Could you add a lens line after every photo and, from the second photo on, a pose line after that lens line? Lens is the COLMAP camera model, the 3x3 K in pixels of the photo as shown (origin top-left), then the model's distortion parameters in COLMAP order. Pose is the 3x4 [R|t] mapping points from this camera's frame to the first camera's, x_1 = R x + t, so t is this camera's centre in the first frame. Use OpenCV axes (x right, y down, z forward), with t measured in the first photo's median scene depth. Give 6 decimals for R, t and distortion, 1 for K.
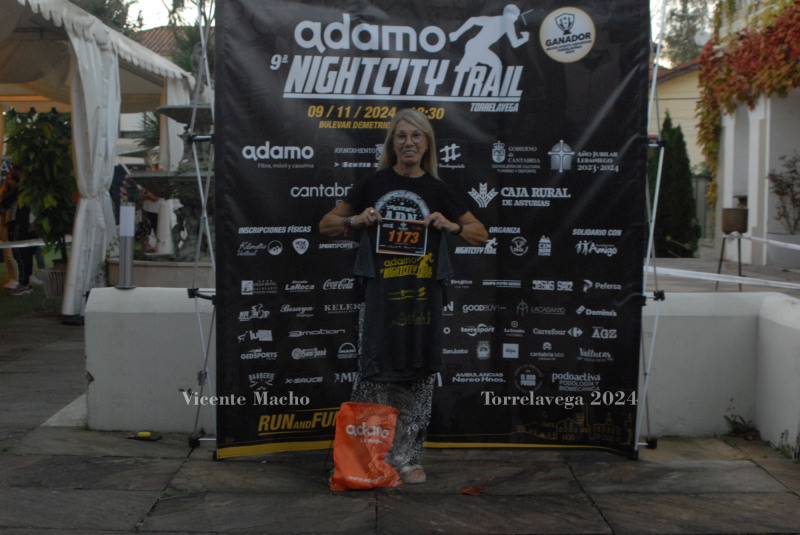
lens RADIAL K [[1172.3, 0, 400.0], [0, 1172.3, 267.7], [0, 0, 1]] dist [-0.142711, 0.036387]
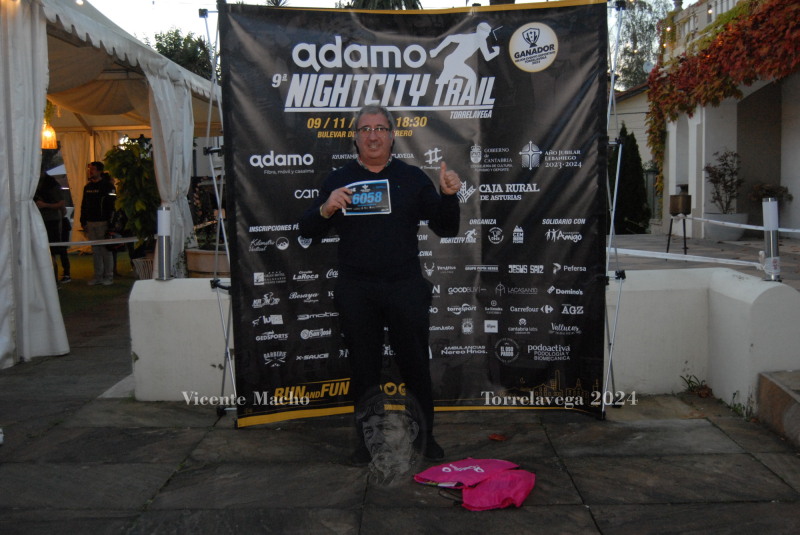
lens RADIAL K [[848.1, 0, 403.3], [0, 848.1, 265.4], [0, 0, 1]] dist [-0.050274, -0.006755]
pose [[0.999103, -0.027960, -0.031802, 0.037158], [0.028712, 0.999314, 0.023412, -0.011227], [0.031126, -0.024304, 0.999220, 0.168018]]
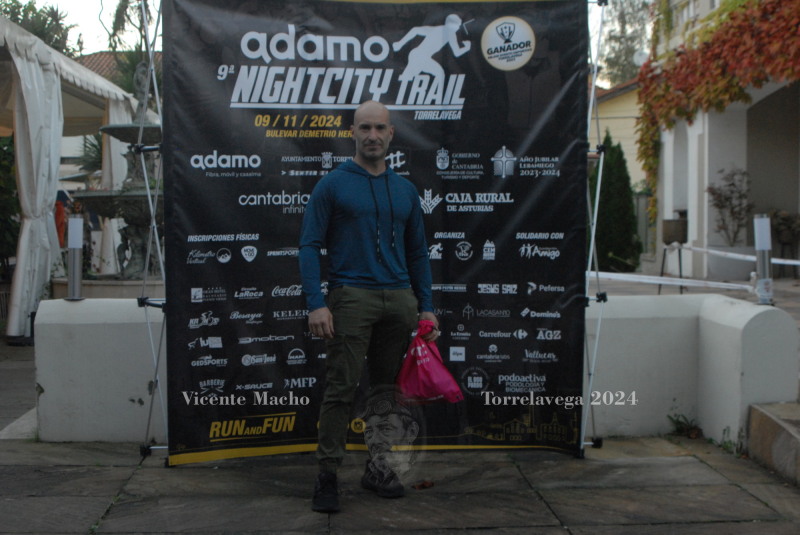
lens RADIAL K [[1175.3, 0, 399.9], [0, 1175.3, 268.8], [0, 0, 1]] dist [-0.142904, 0.037406]
pose [[0.998731, -0.014735, 0.048165, -0.003505], [0.015664, 0.999697, -0.018963, 0.015948], [-0.047871, 0.019693, 0.998659, -0.018926]]
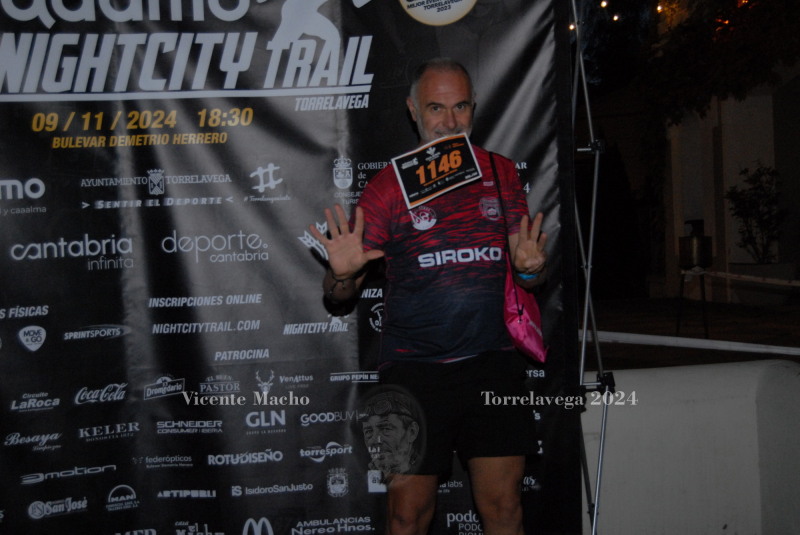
lens RADIAL K [[1285.7, 0, 398.8], [0, 1285.7, 275.9], [0, 0, 1]] dist [-0.032028, -0.052984]
pose [[0.996460, -0.054803, 0.063746, 0.067680], [0.056874, 0.997895, -0.031149, -0.018926], [-0.061905, 0.034664, 0.997480, 0.300975]]
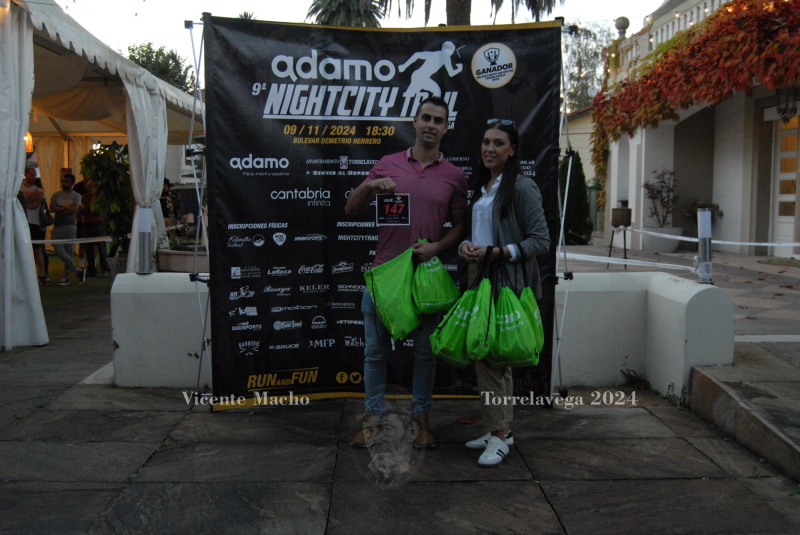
lens RADIAL K [[802.7, 0, 398.8], [0, 802.7, 268.3], [0, 0, 1]] dist [-0.055516, 0.001505]
pose [[0.999807, -0.009355, 0.017258, 0.026356], [0.009035, 0.999788, 0.018487, -0.001685], [-0.017427, -0.018328, 0.999680, 0.147232]]
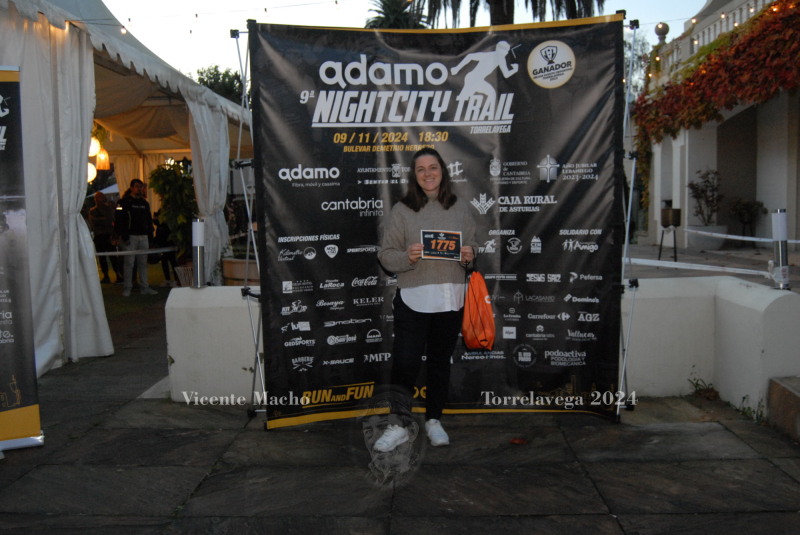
lens RADIAL K [[739.6, 0, 398.9], [0, 739.6, 270.4], [0, 0, 1]] dist [-0.064614, 0.014203]
pose [[0.998275, -0.028270, -0.051456, 0.022471], [0.029382, 0.999348, 0.020984, -0.012373], [0.050829, -0.022460, 0.998455, 0.243423]]
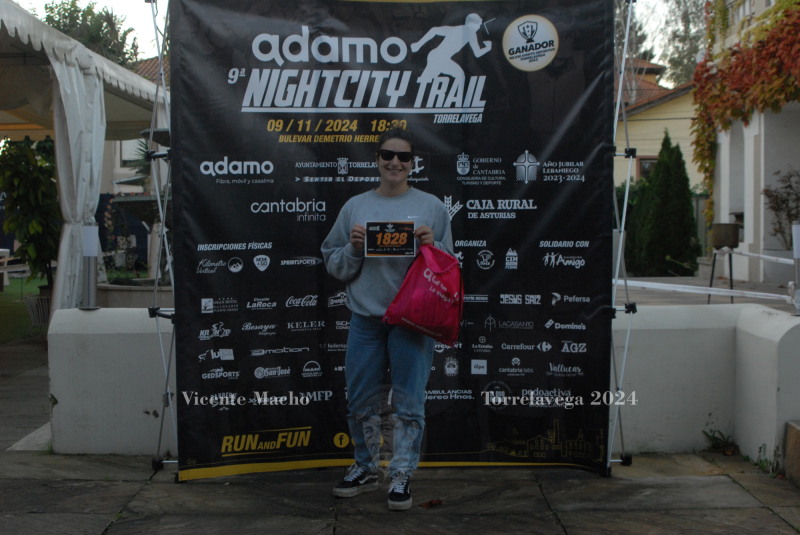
lens RADIAL K [[1175.3, 0, 399.9], [0, 1175.3, 268.8], [0, 0, 1]] dist [-0.142904, 0.037406]
pose [[0.999869, -0.015029, -0.005942, 0.036322], [0.014900, 0.999663, -0.021257, 0.009178], [0.006259, 0.021166, 0.999756, 0.018677]]
